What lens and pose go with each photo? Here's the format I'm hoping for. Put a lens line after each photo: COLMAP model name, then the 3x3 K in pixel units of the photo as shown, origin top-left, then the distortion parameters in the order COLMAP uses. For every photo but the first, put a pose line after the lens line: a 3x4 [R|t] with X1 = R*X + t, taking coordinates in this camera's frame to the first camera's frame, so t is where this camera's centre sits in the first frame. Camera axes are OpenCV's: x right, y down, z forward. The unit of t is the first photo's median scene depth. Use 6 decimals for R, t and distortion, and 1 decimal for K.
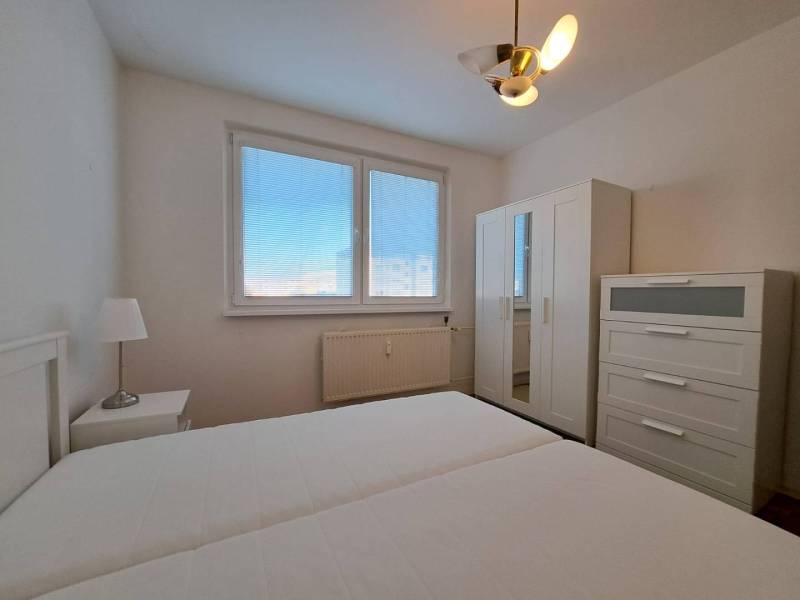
lens RADIAL K [[314.8, 0, 400.0], [0, 314.8, 300.0], [0, 0, 1]] dist [-0.013541, -0.000153]
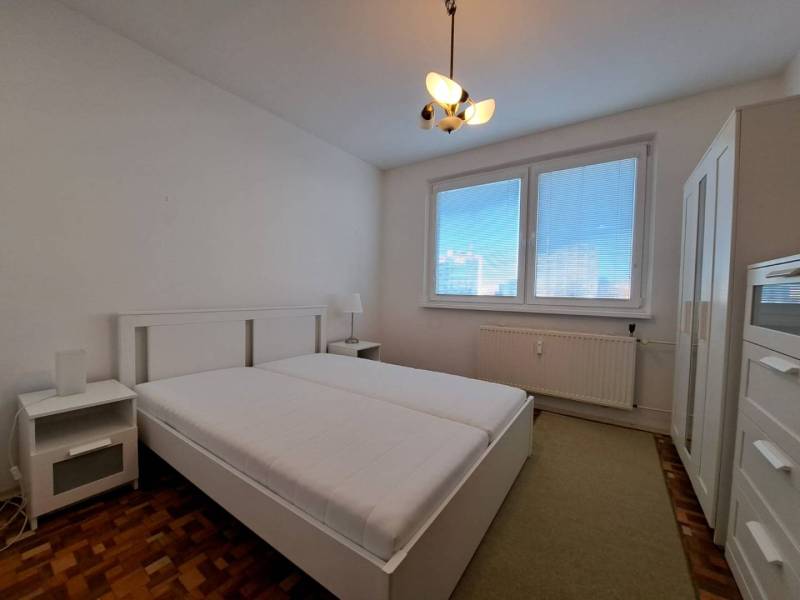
lens RADIAL K [[314.8, 0, 400.0], [0, 314.8, 300.0], [0, 0, 1]] dist [-0.013541, -0.000153]
pose [[0.496013, 0.029749, -0.867805, 0.595646], [-0.034879, 0.999289, 0.014320, 0.000170], [0.867614, 0.023165, 0.496698, 0.102853]]
